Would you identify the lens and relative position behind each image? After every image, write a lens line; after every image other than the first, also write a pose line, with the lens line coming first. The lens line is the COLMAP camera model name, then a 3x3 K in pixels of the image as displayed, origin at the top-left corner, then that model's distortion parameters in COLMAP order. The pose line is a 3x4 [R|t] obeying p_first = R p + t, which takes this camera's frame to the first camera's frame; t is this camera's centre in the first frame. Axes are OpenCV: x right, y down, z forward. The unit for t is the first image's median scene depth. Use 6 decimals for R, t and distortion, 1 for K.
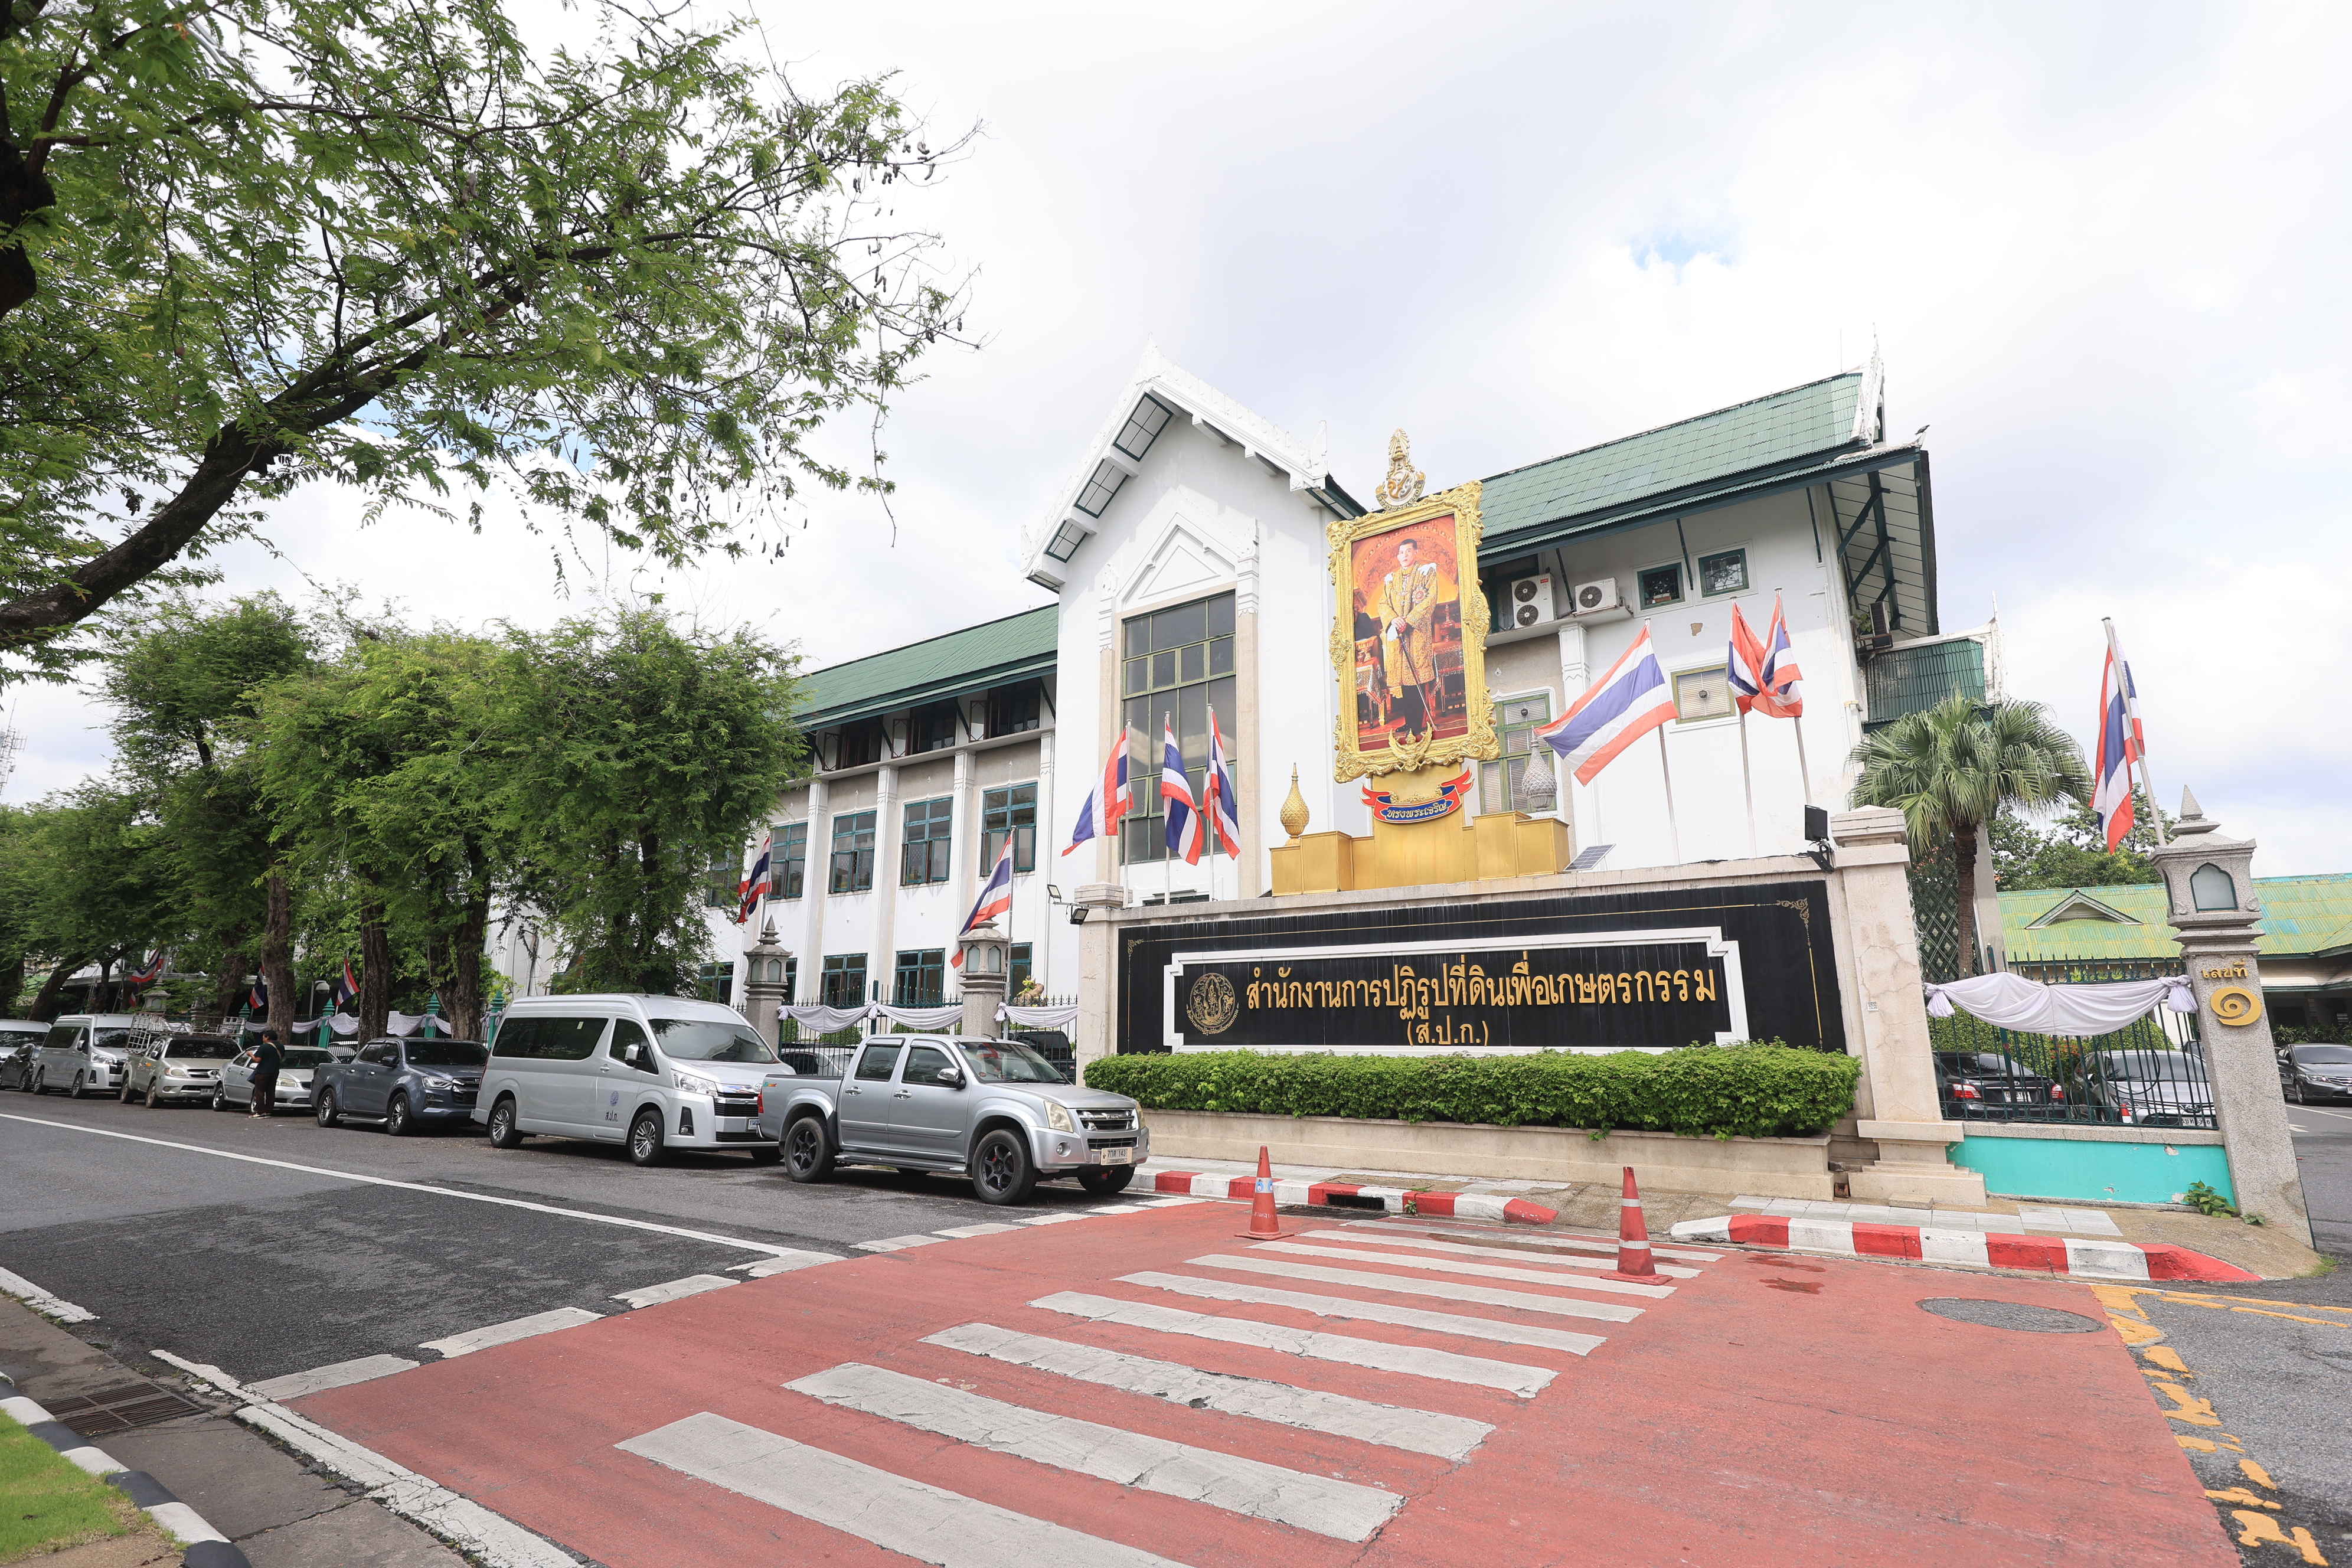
lens RADIAL K [[1046.8, 0, 1207.2], [0, 1046.8, 793.2], [0, 0, 1]] dist [0.002087, 0.000084]
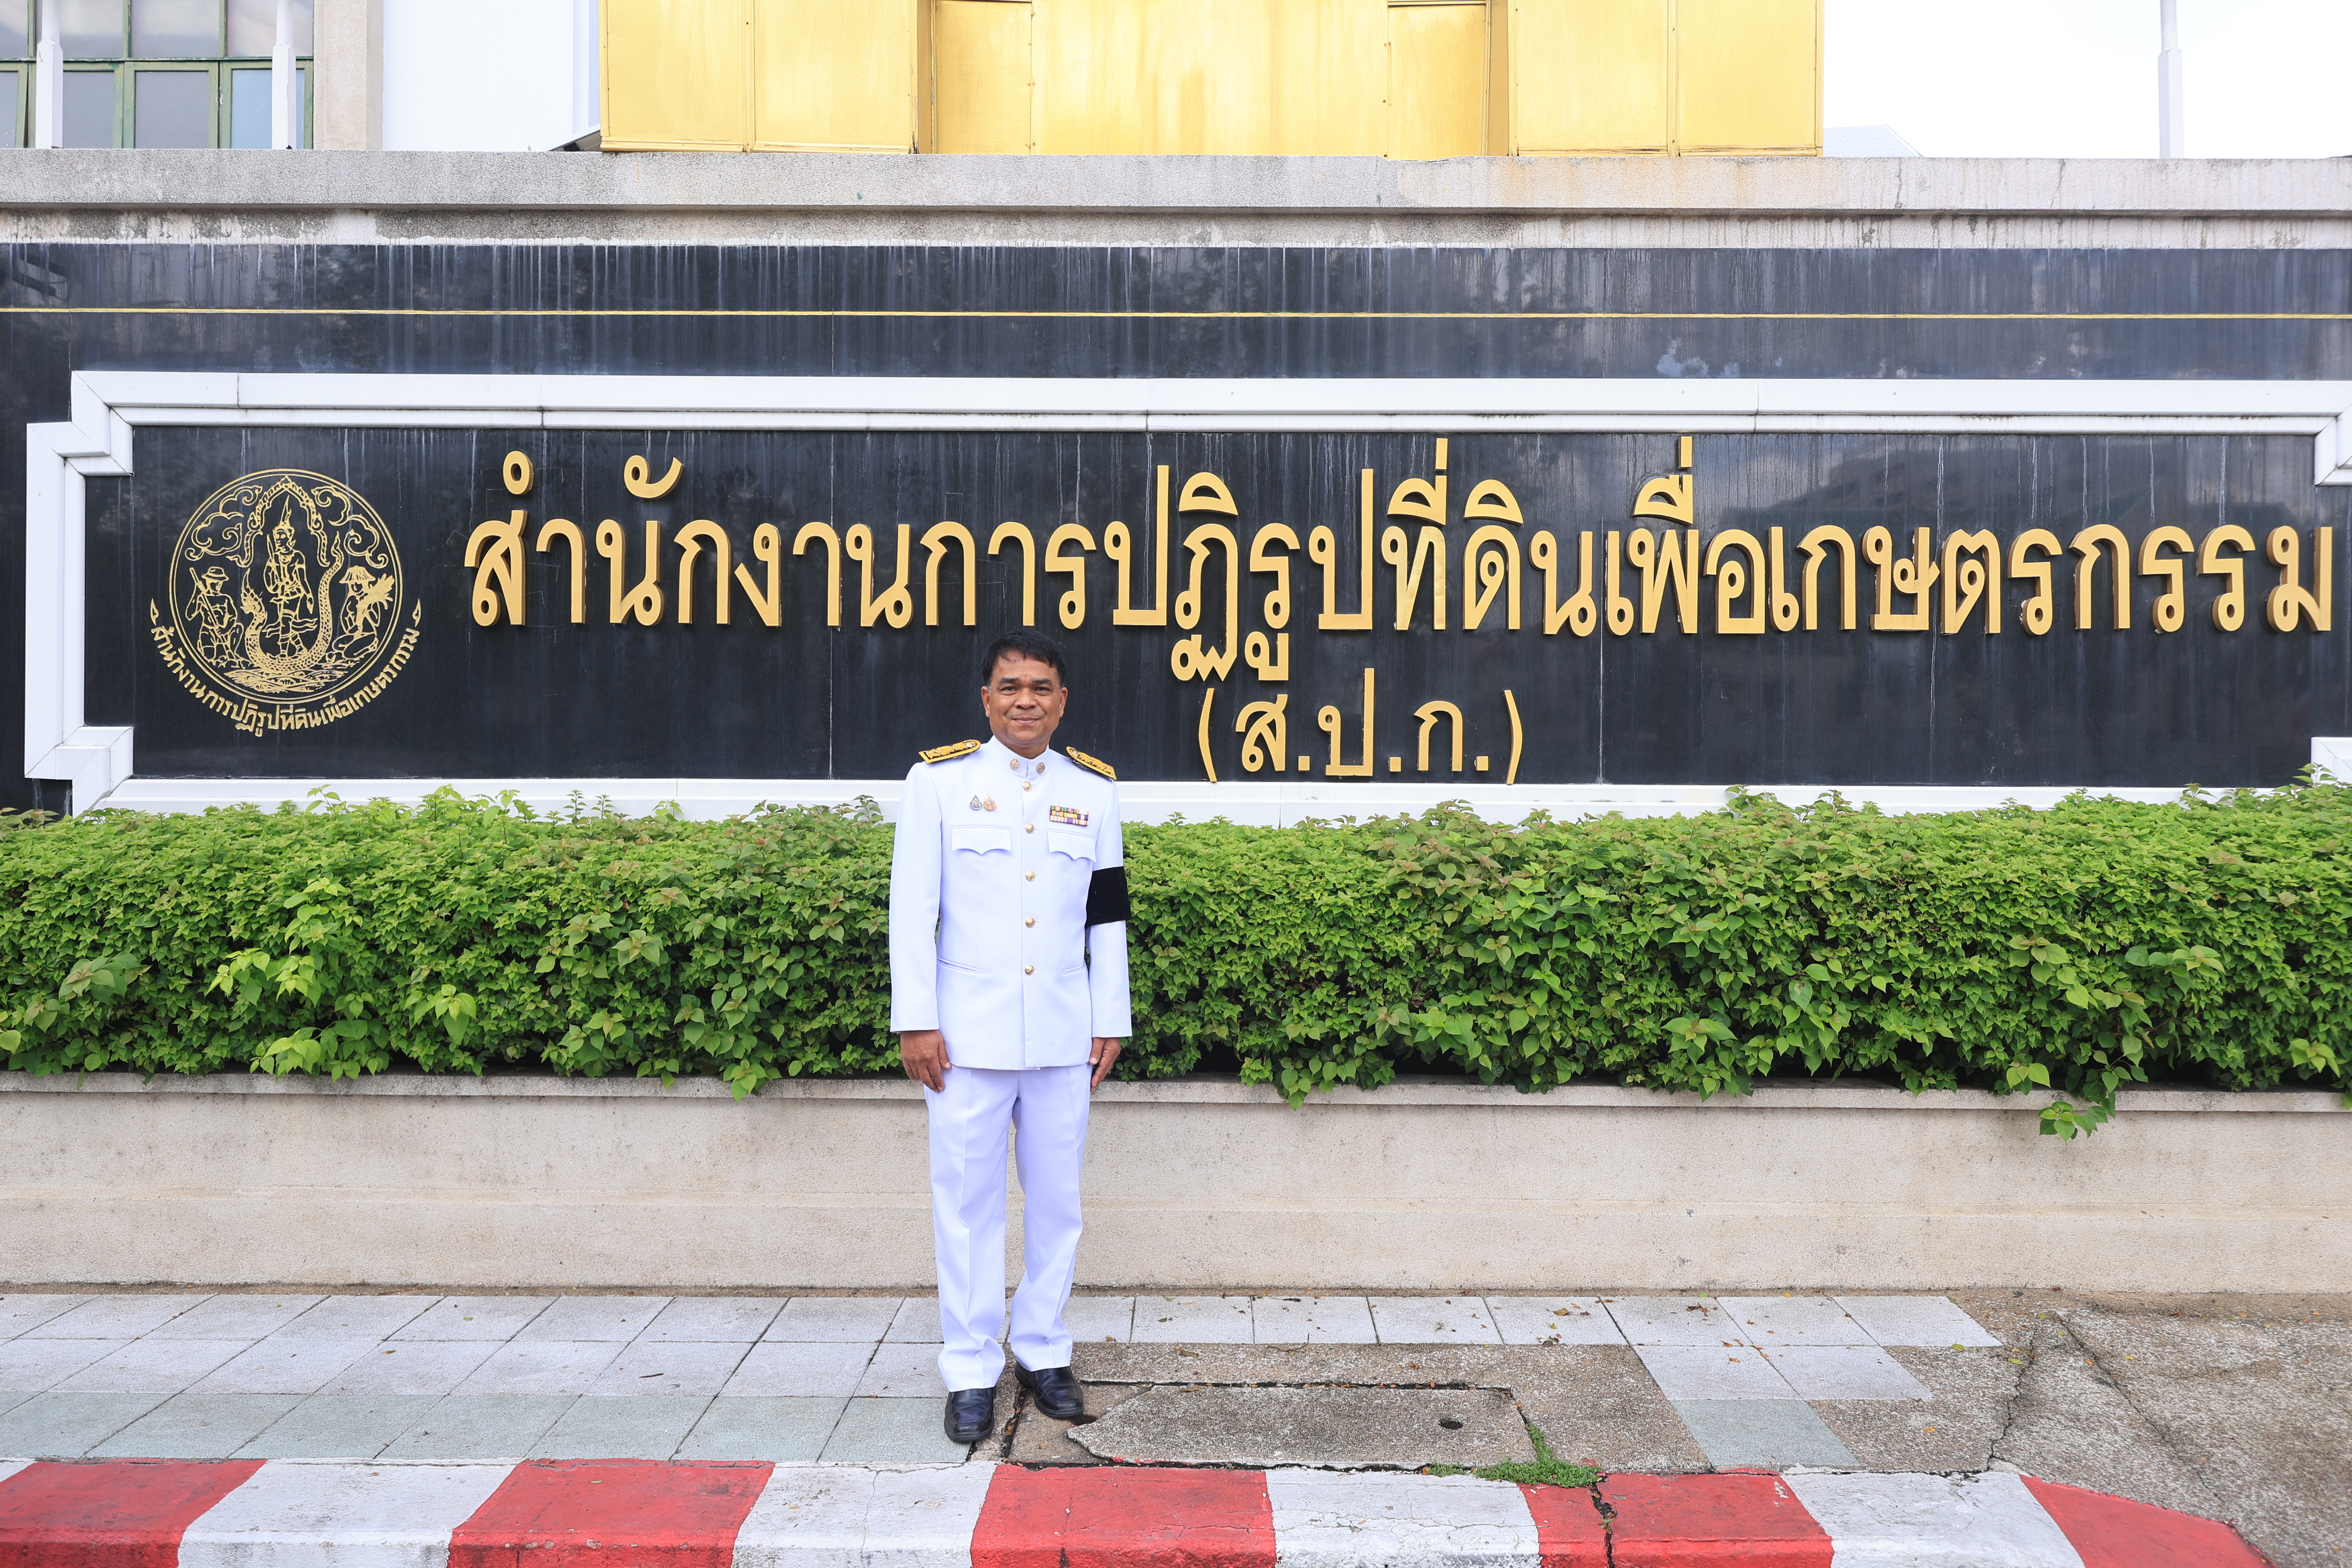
lens RADIAL K [[1548.3, 0, 1189.0], [0, 1548.3, 771.1], [0, 0, 1]] dist [-0.002929, -0.003297]
pose [[0.836285, 0.006235, 0.548259, -0.016854], [-0.128724, 0.974221, 0.185269, 0.167709], [-0.532970, -0.225511, 0.815529, 0.687769]]
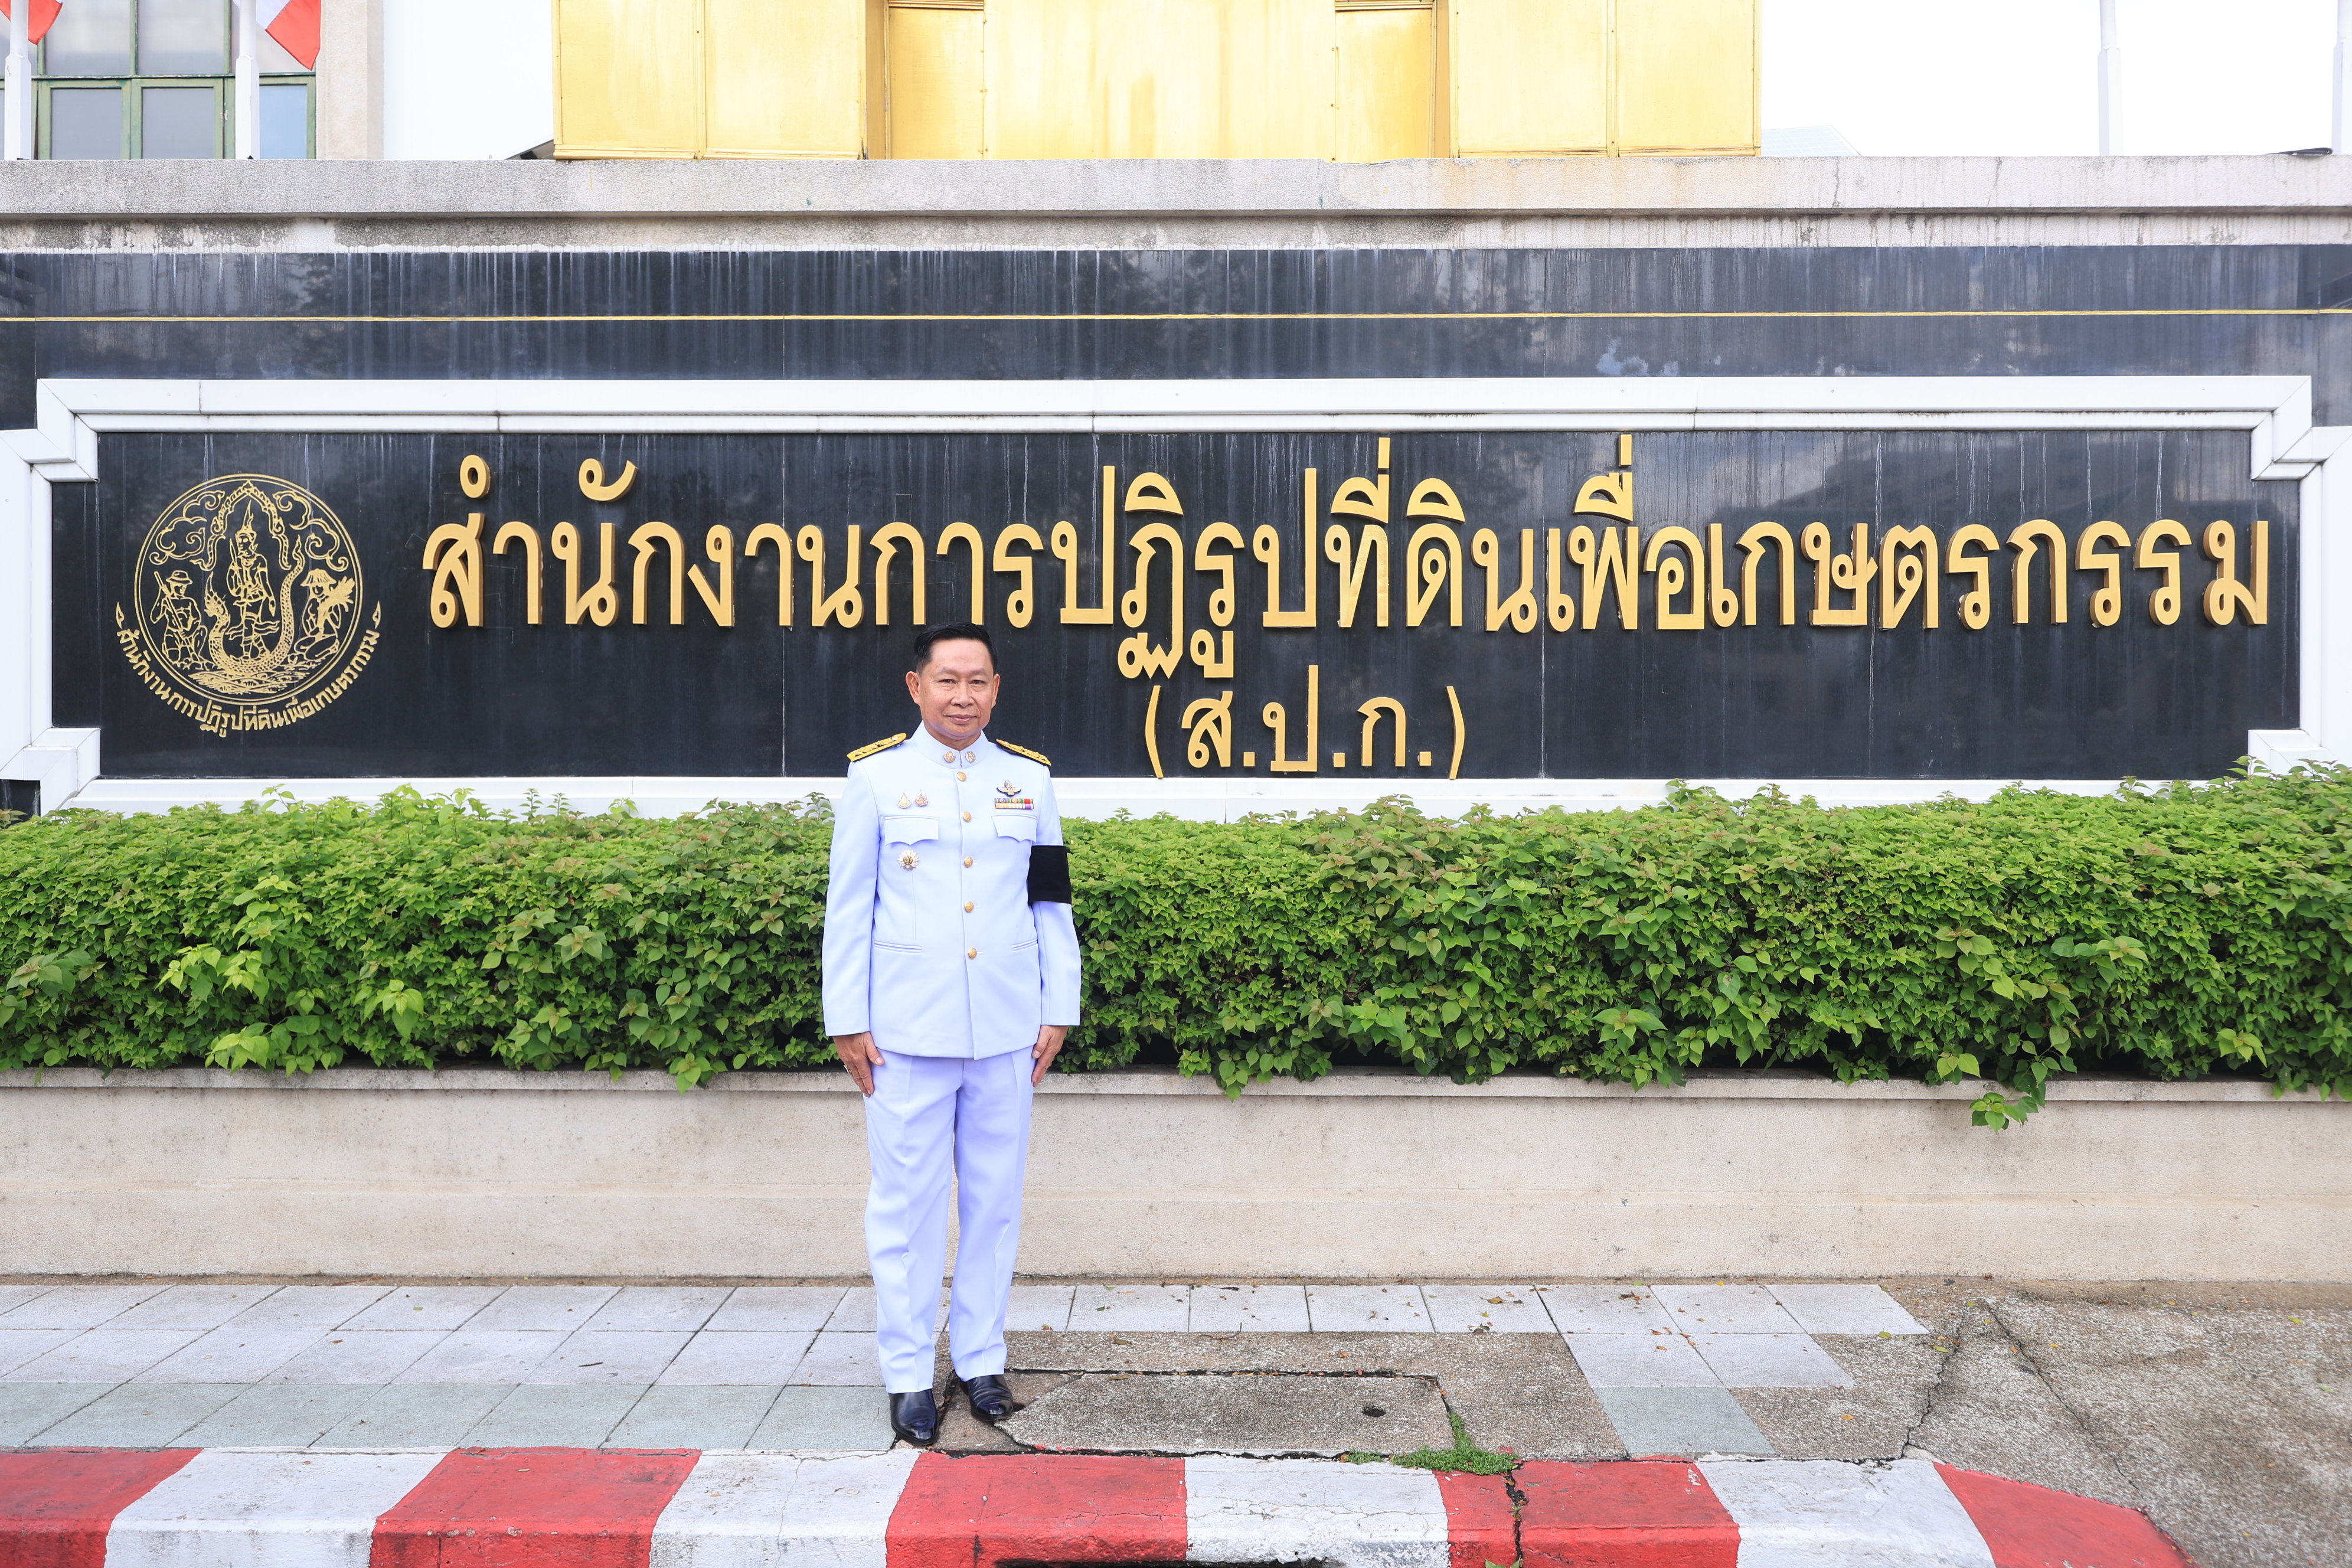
lens RADIAL K [[1514.8, 0, 1190.5], [0, 1514.8, 774.1], [0, 0, 1]] dist [-0.002944, -0.002196]
pose [[0.839960, 0.001329, 0.542647, -0.001848], [-0.123748, 0.974117, 0.189162, 0.166729], [-0.528350, -0.226040, 0.818384, 0.681747]]
